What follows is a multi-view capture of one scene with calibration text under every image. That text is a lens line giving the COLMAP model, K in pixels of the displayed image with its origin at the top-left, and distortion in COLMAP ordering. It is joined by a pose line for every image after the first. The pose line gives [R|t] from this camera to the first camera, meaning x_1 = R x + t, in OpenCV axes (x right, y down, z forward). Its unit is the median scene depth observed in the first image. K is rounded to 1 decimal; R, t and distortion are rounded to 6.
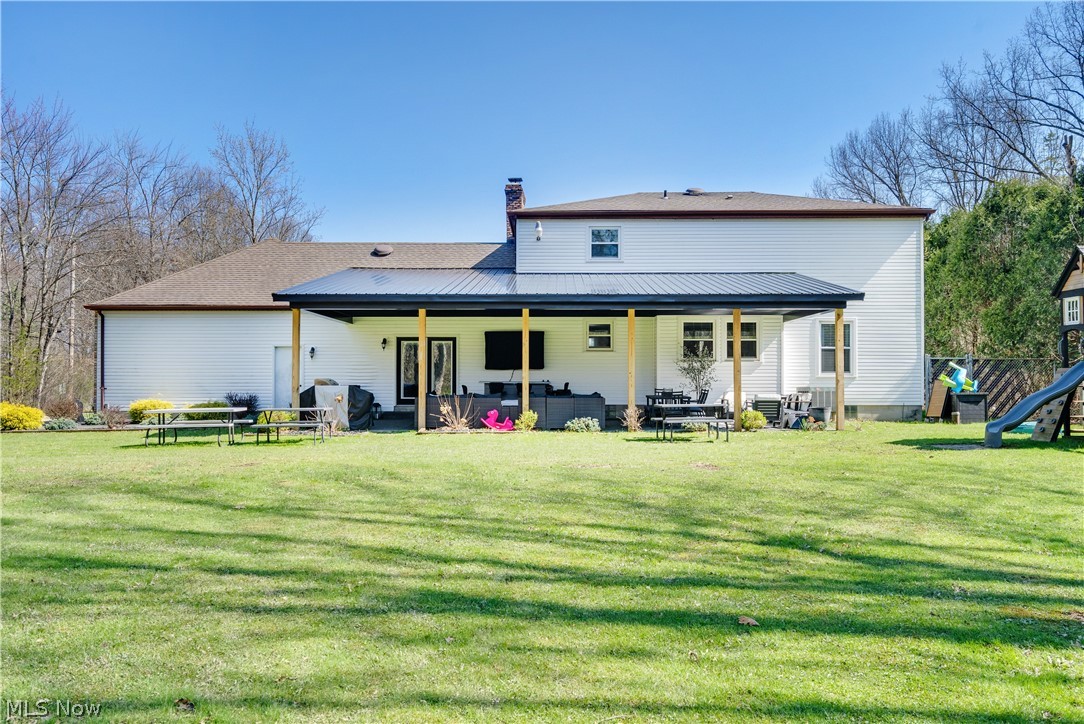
lens RADIAL K [[854.2, 0, 543.8], [0, 854.2, 357.4], [0, 0, 1]] dist [0.031408, -0.008495]
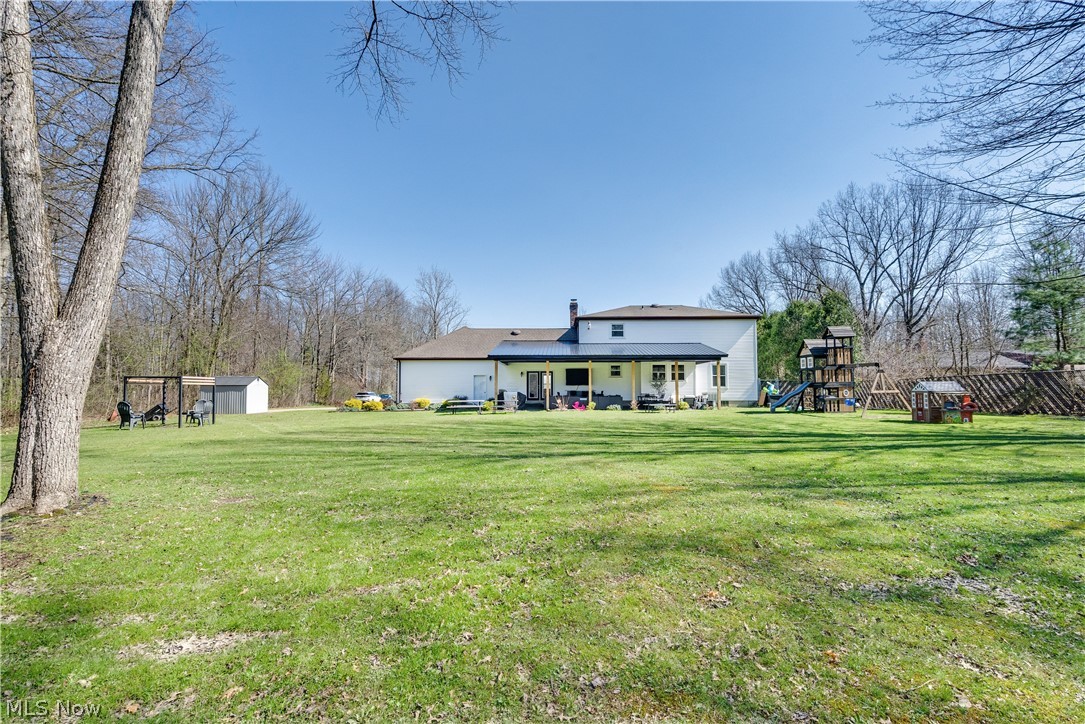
lens RADIAL K [[492.3, 0, 539.0], [0, 492.3, 363.4], [0, 0, 1]] dist [-0.001431, 0.000658]
pose [[0.999231, -0.002015, -0.039147, -0.094710], [0.000816, 0.999531, -0.030623, -0.004395], [0.039191, 0.030567, 0.998764, -0.357196]]
